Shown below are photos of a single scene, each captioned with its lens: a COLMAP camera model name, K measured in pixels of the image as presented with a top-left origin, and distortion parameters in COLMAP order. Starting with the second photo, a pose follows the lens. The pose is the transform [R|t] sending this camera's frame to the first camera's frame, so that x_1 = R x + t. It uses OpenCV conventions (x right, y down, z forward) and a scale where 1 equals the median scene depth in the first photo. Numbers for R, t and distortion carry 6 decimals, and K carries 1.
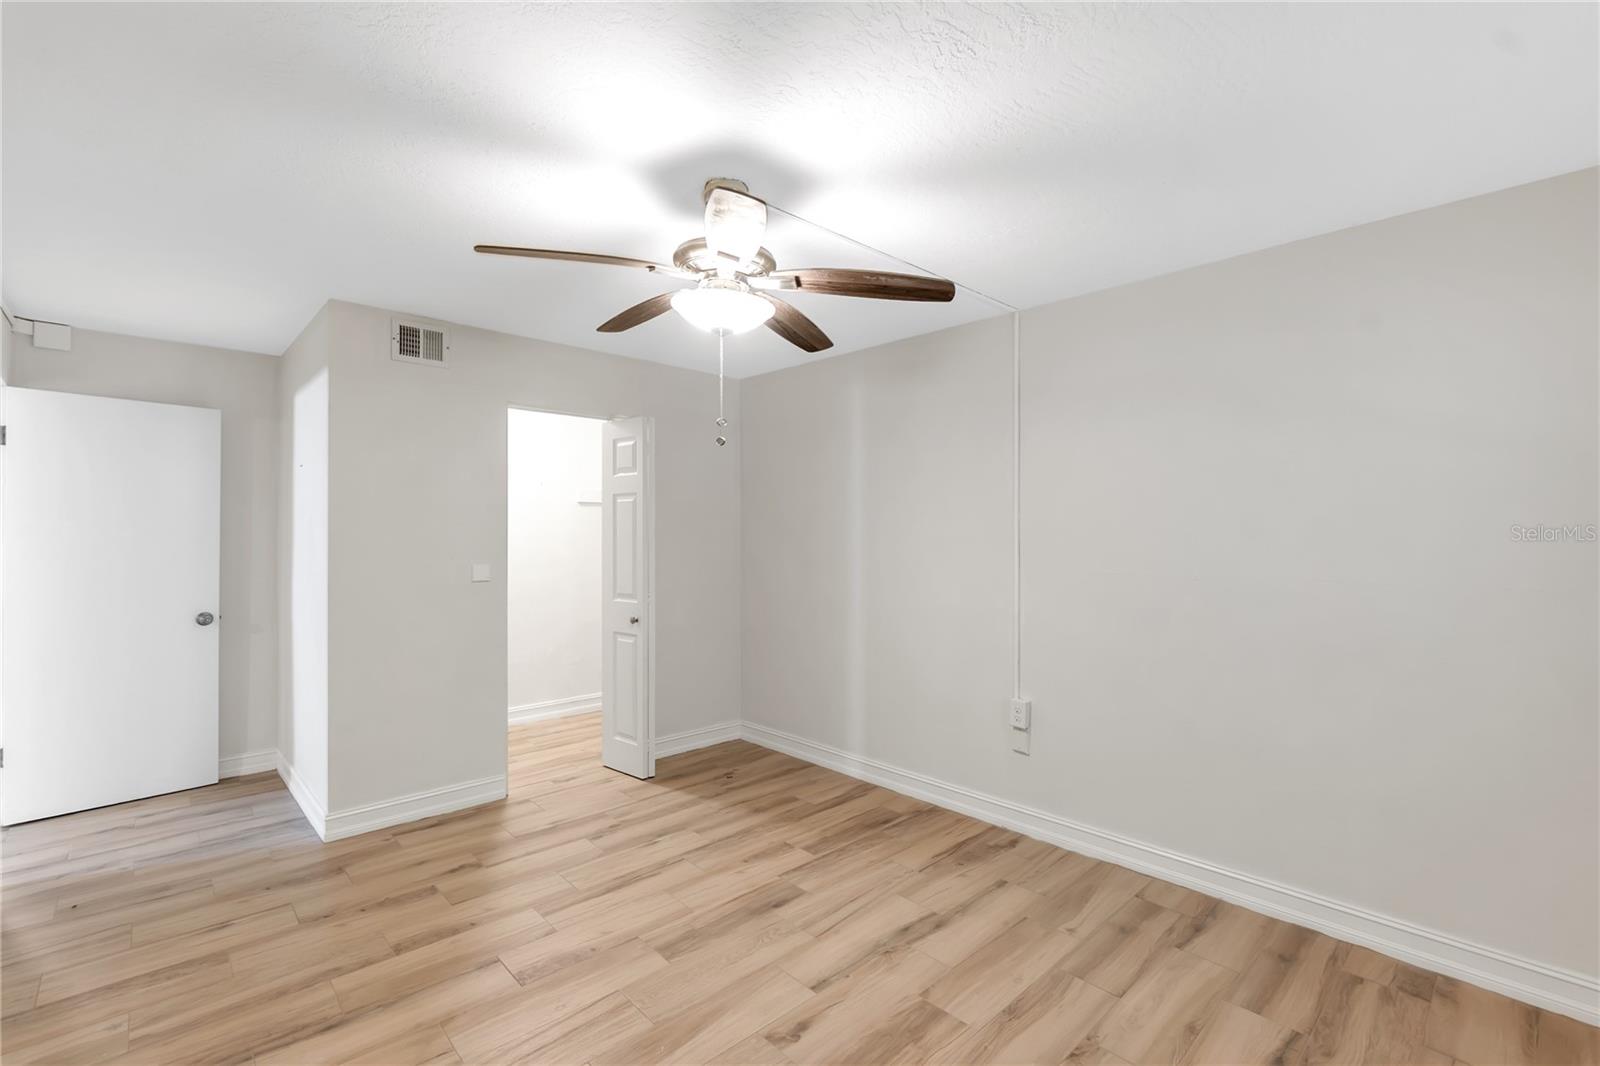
lens RADIAL K [[727.0, 0, 821.9], [0, 727.0, 534.0], [0, 0, 1]] dist [-0.006120, -0.000127]
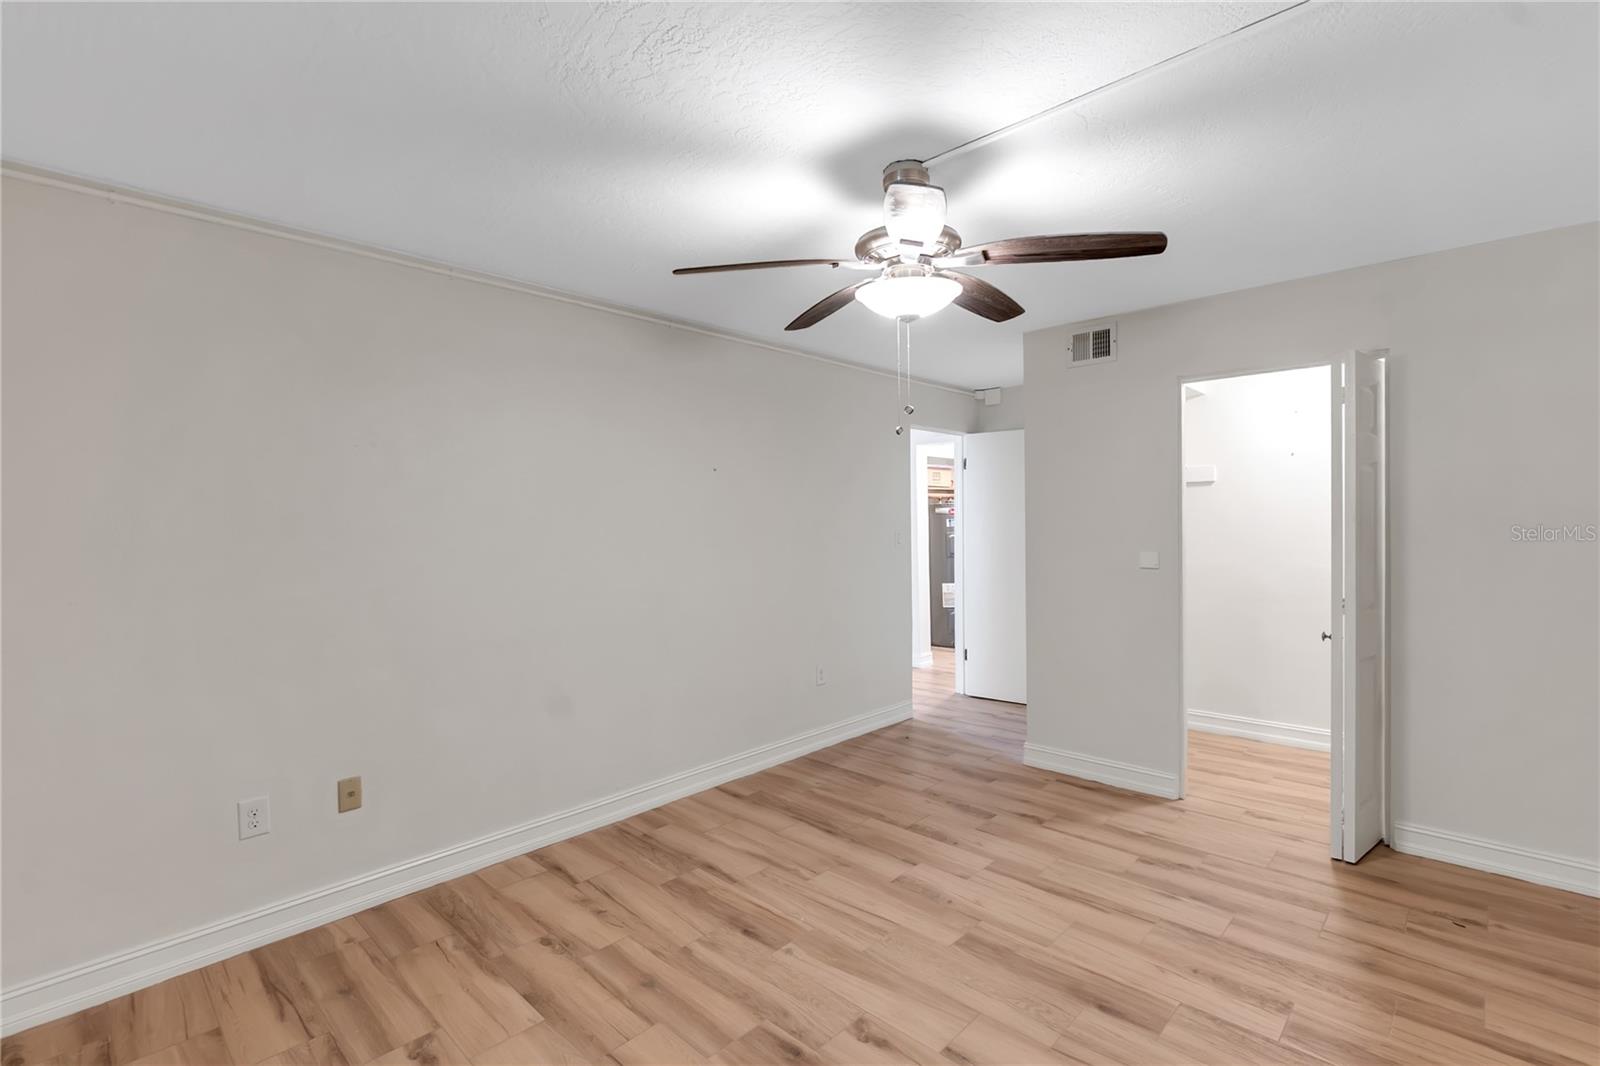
lens RADIAL K [[719.9, 0, 753.2], [0, 719.9, 529.5], [0, 0, 1]] dist [-0.001949, -0.000274]
pose [[-0.005305, 0.006200, -0.999967, 0.624197], [0.012280, 0.999906, 0.006134, 0.001105], [0.999911, -0.012247, -0.005381, 0.581685]]
